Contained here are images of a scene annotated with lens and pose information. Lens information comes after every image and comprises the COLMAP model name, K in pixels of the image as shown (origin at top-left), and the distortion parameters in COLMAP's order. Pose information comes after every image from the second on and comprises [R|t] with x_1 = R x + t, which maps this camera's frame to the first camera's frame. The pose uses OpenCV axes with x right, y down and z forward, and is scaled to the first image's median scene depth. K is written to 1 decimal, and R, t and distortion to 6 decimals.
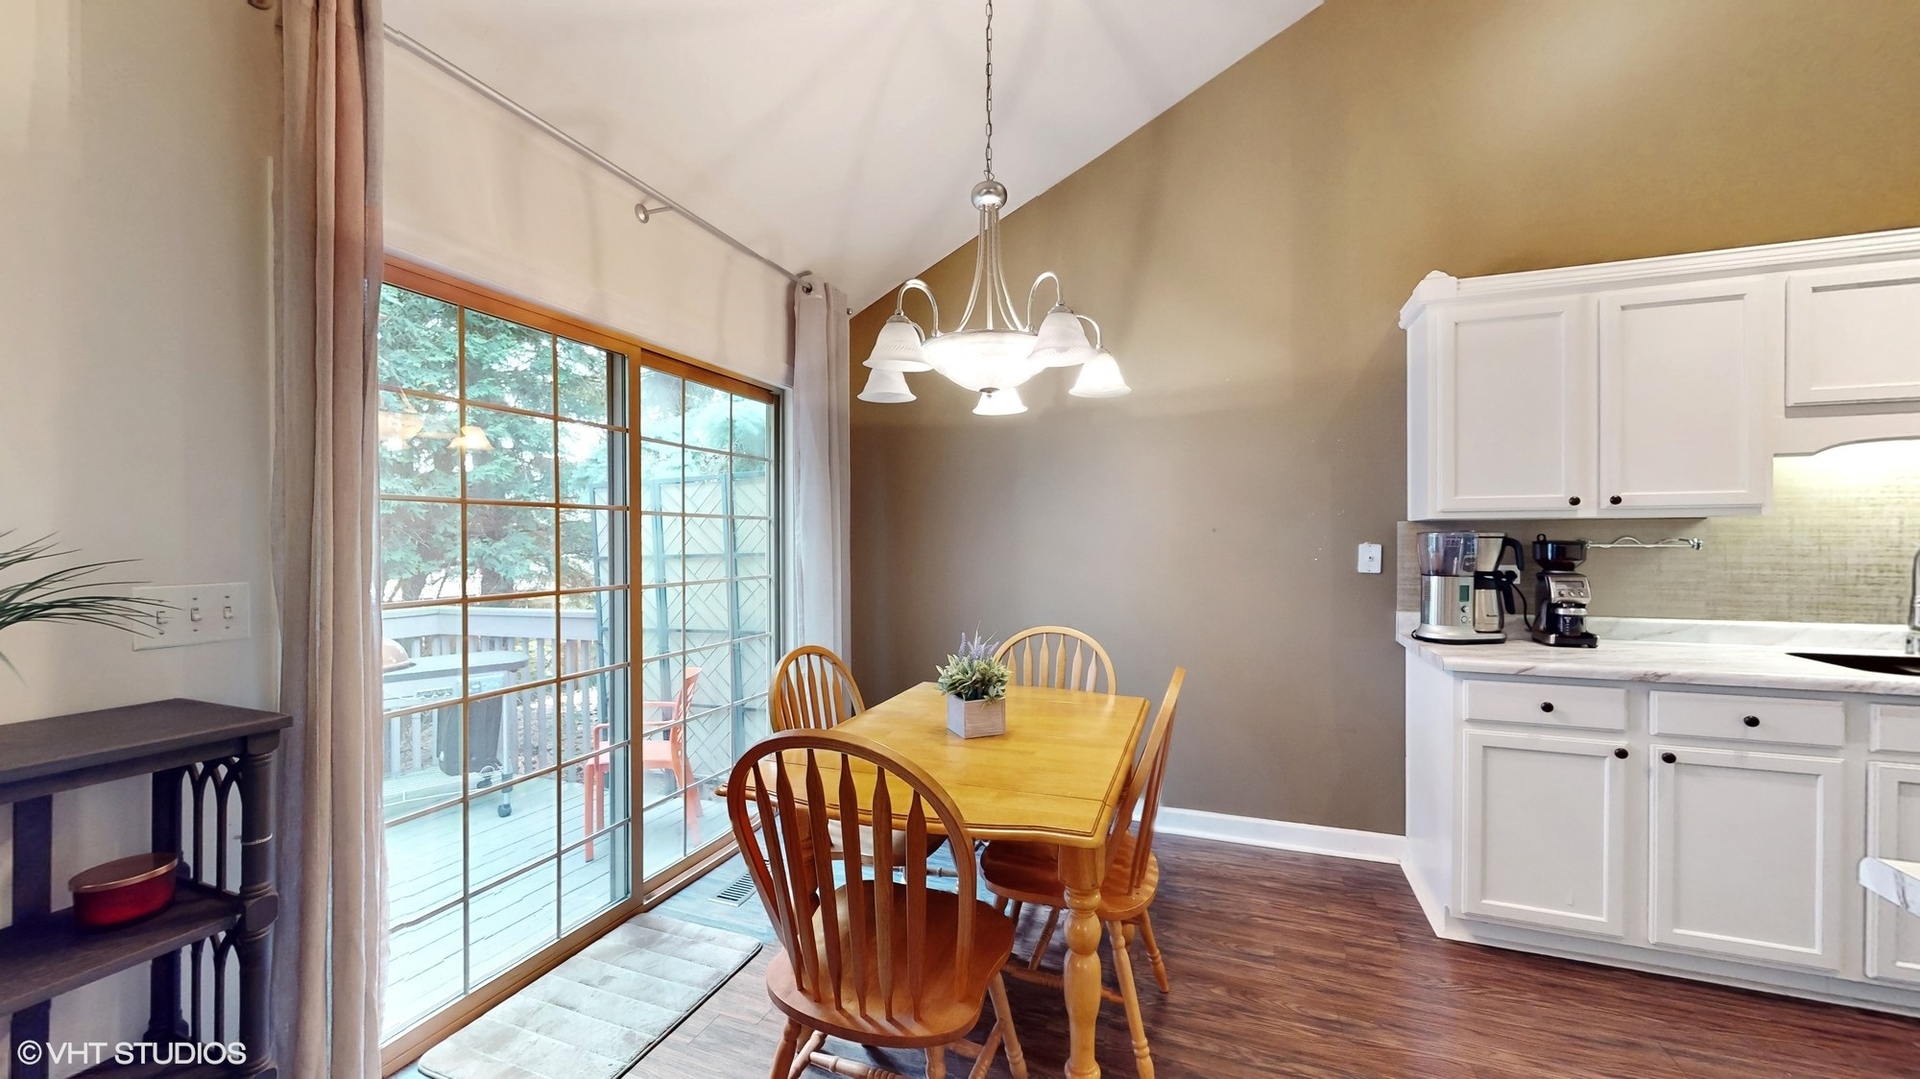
lens RADIAL K [[711.1, 0, 960.0], [0, 711.1, 539.5], [0, 0, 1]] dist [0.000480, -0.000029]
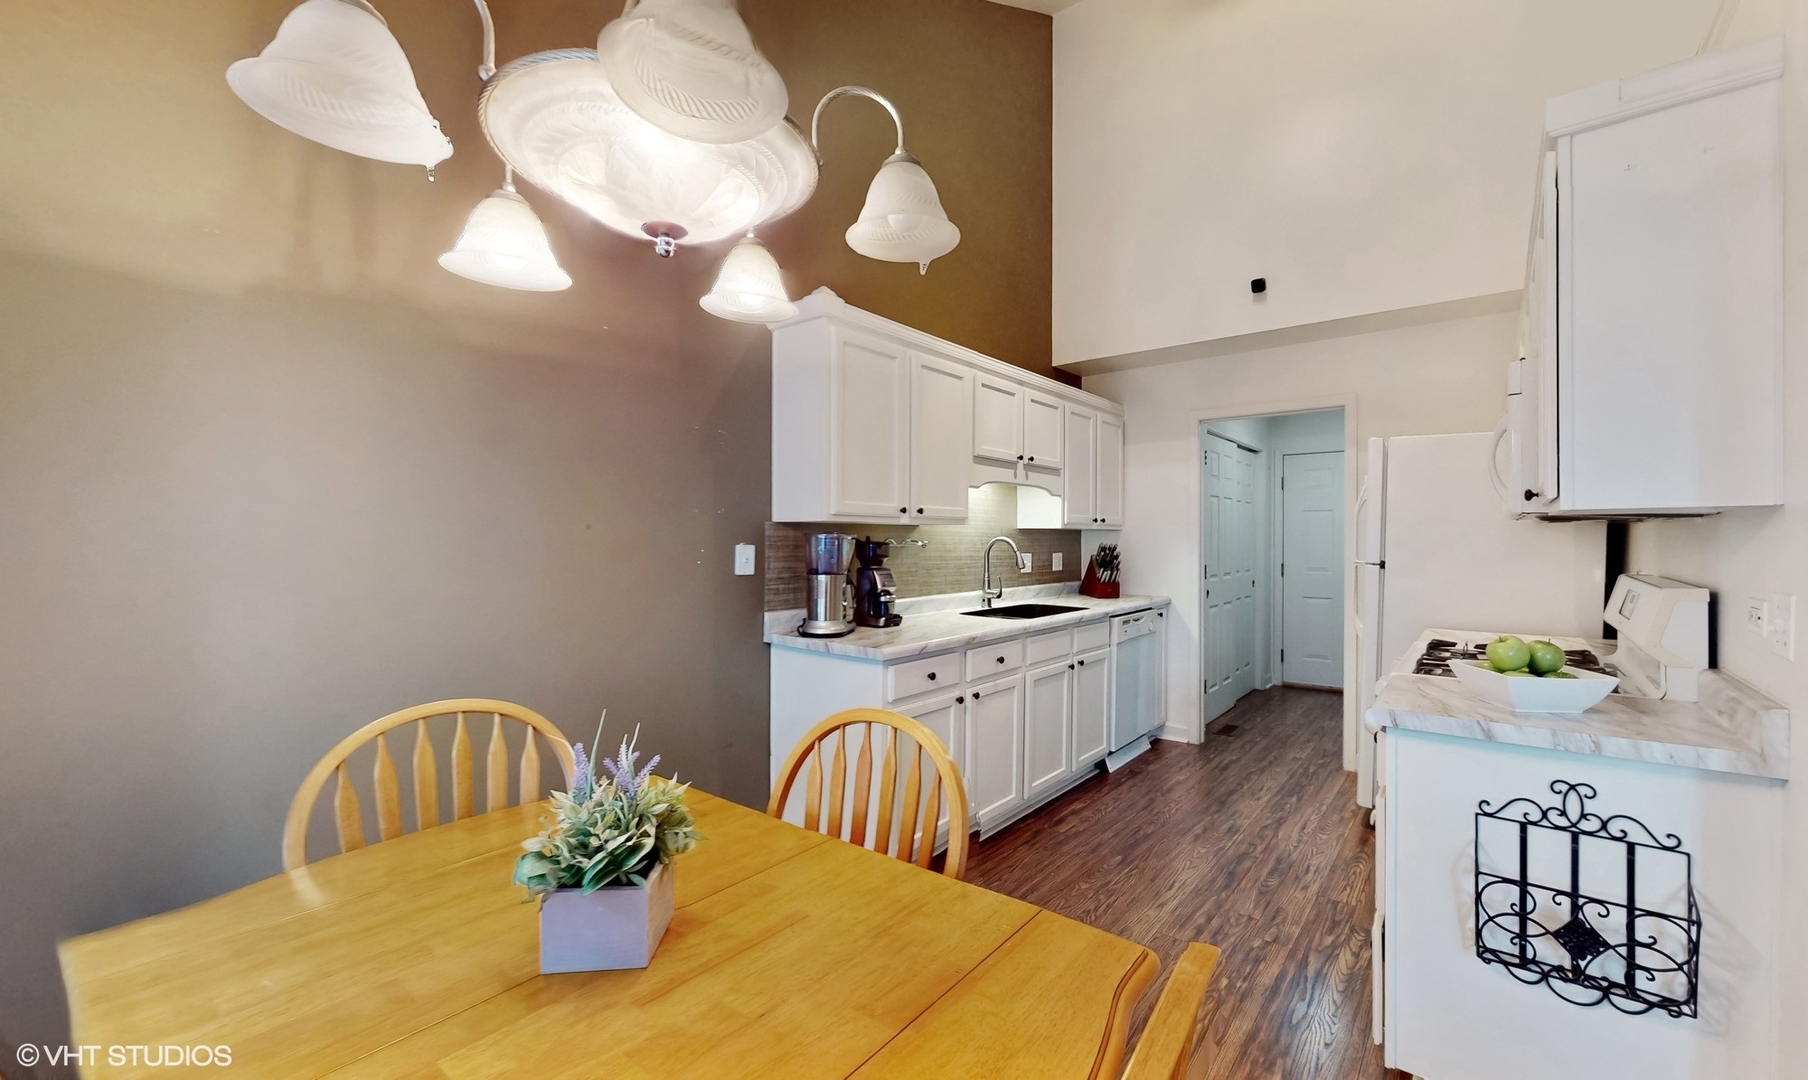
lens RADIAL K [[714.9, 0, 904.0], [0, 714.9, 540.0], [0, 0, 1]] dist [0.000570, 0.000018]
pose [[0.298071, 0.002946, 0.954539, -0.328130], [-0.001944, 0.999995, -0.002479, 0.002146], [-0.954542, -0.001117, 0.298076, 0.591194]]
